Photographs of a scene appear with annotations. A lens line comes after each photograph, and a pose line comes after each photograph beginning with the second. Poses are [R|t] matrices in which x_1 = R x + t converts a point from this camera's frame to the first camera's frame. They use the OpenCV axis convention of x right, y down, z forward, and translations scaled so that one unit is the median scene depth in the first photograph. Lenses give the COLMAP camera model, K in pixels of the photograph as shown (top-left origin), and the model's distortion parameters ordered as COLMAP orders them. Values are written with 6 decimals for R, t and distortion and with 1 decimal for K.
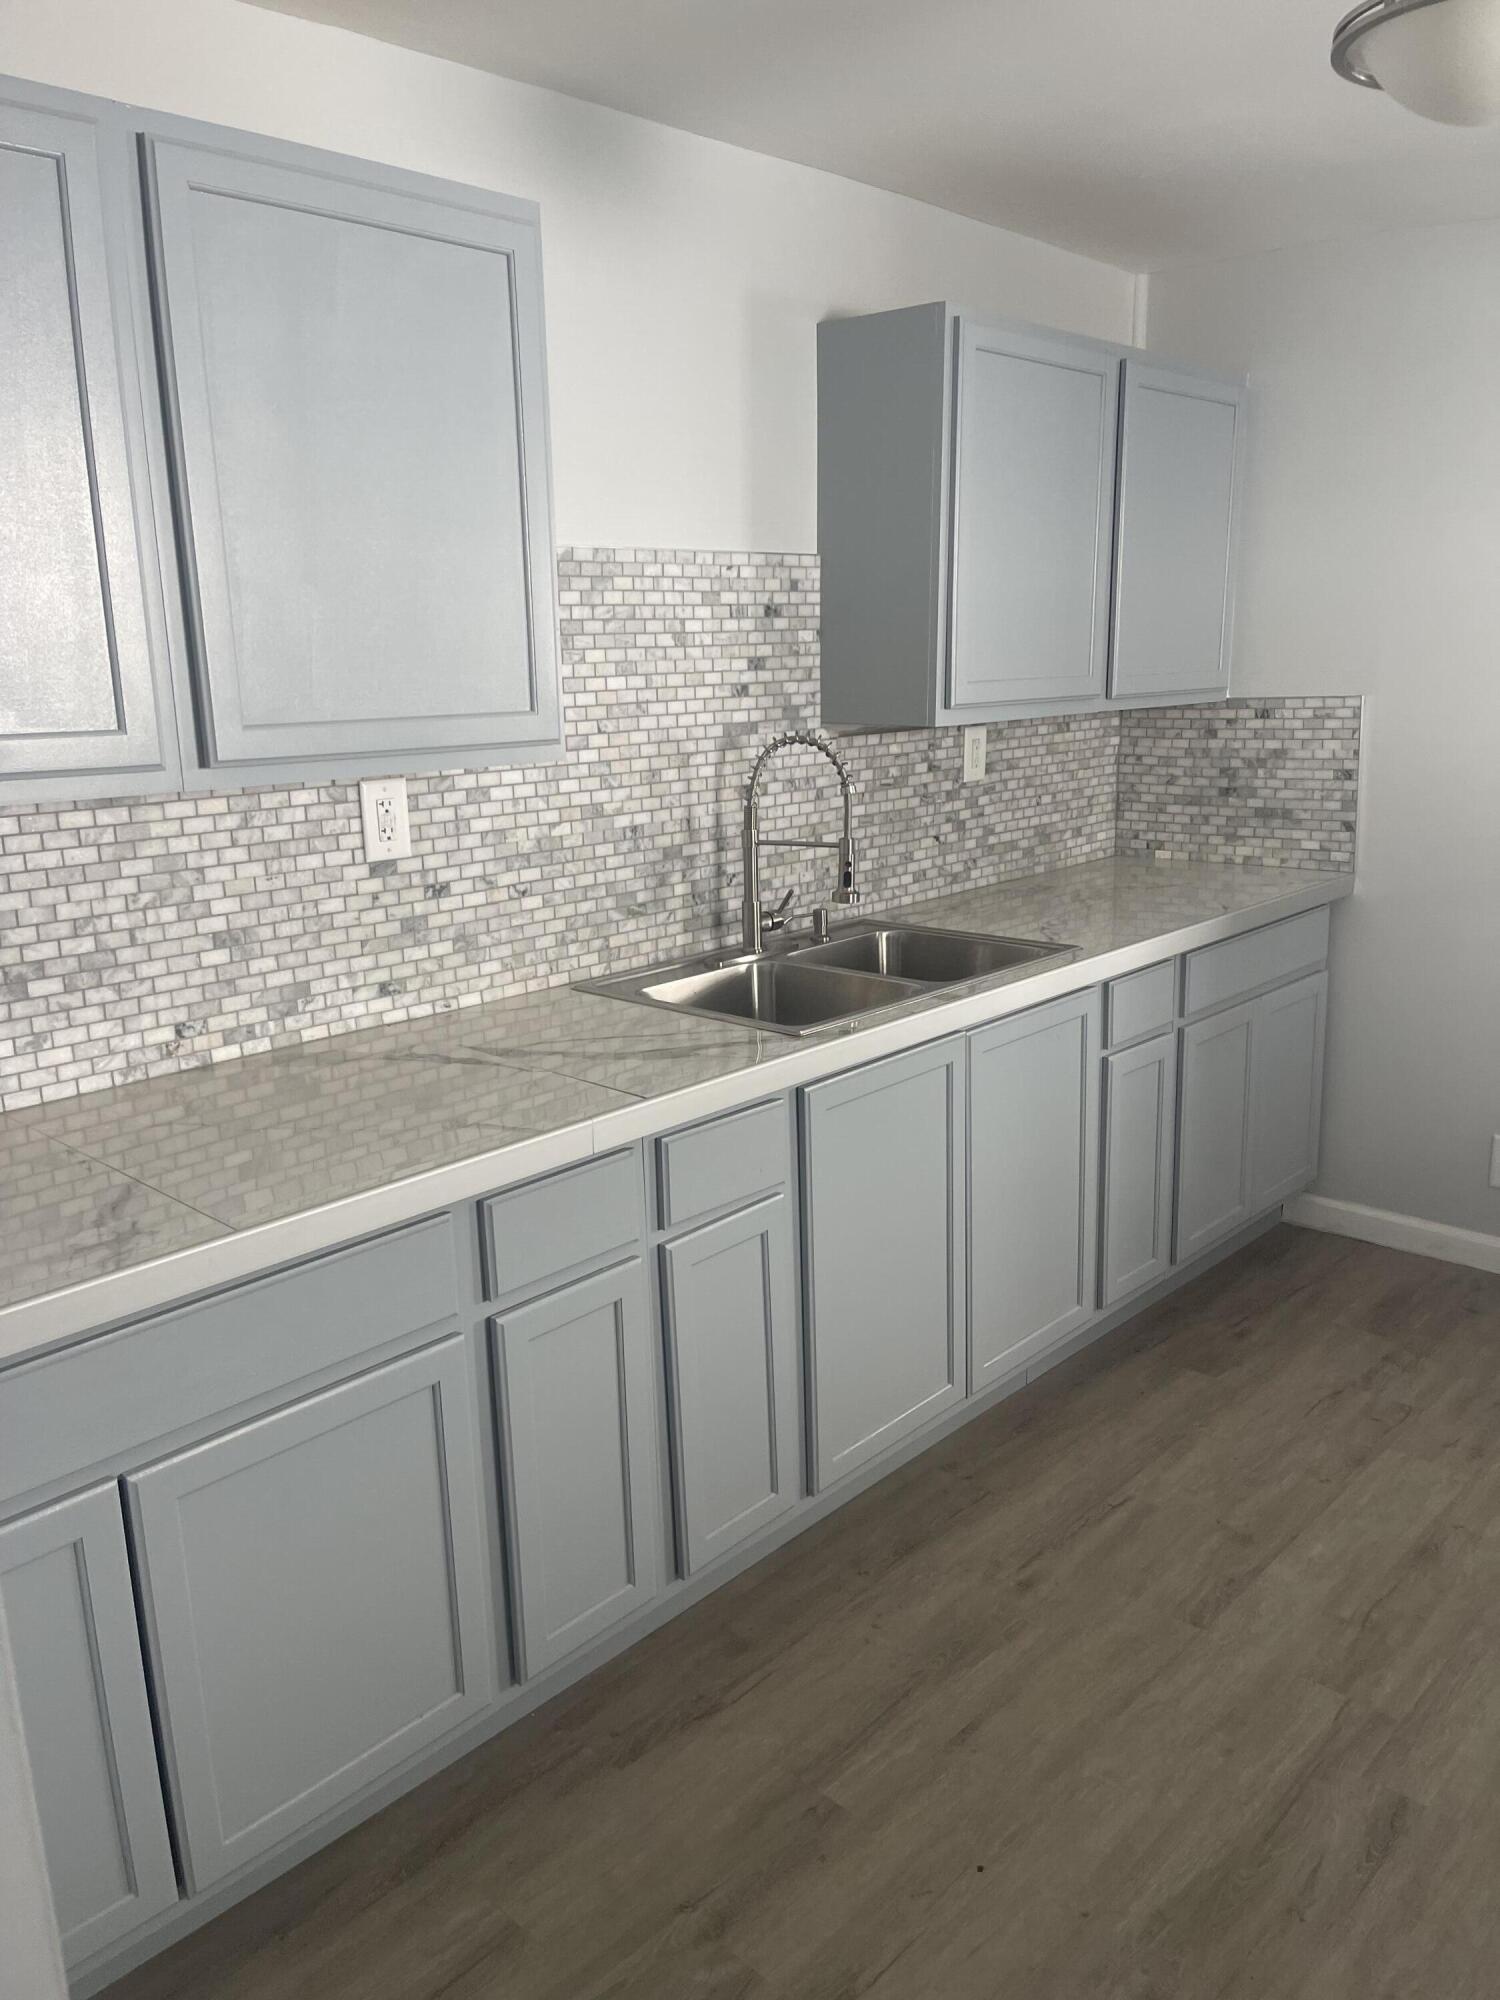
lens RADIAL K [[1510.9, 0, 753.0], [0, 1510.9, 1003.5], [0, 0, 1]] dist [0.043822, -0.039639]
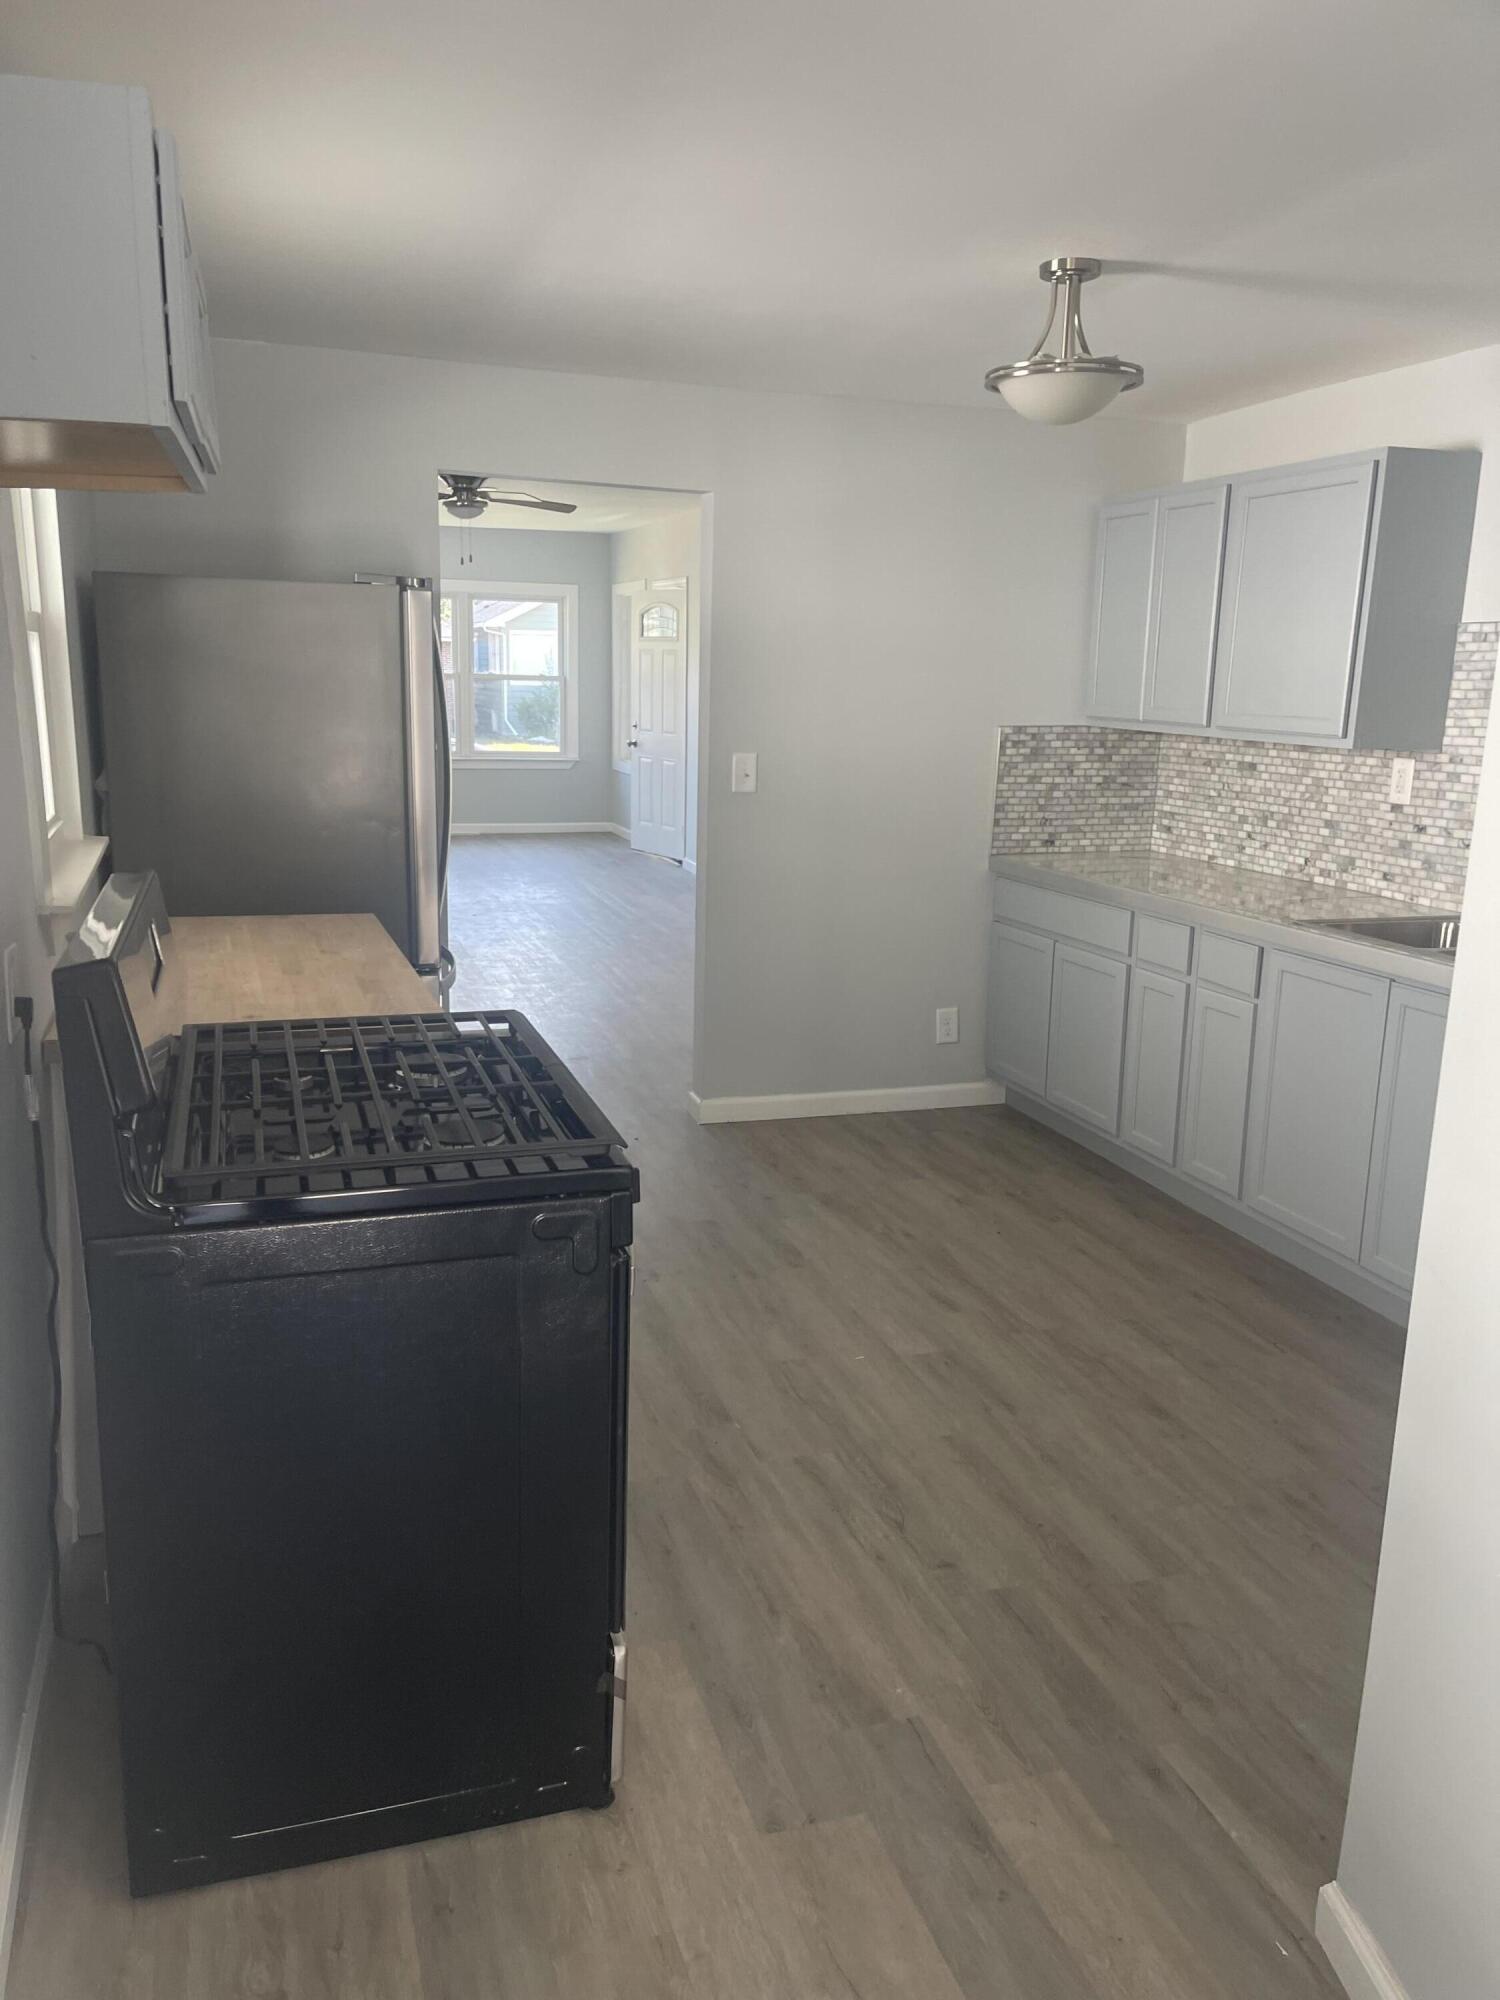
lens RADIAL K [[1510.9, 0, 747.4], [0, 1510.9, 1000.6], [0, 0, 1]] dist [0.043822, -0.039639]
pose [[-0.476400, 0.210292, -0.853710, 1.689461], [-0.200728, 0.919320, 0.338467, -0.334098], [0.856009, 0.332609, -0.395752, 1.139463]]
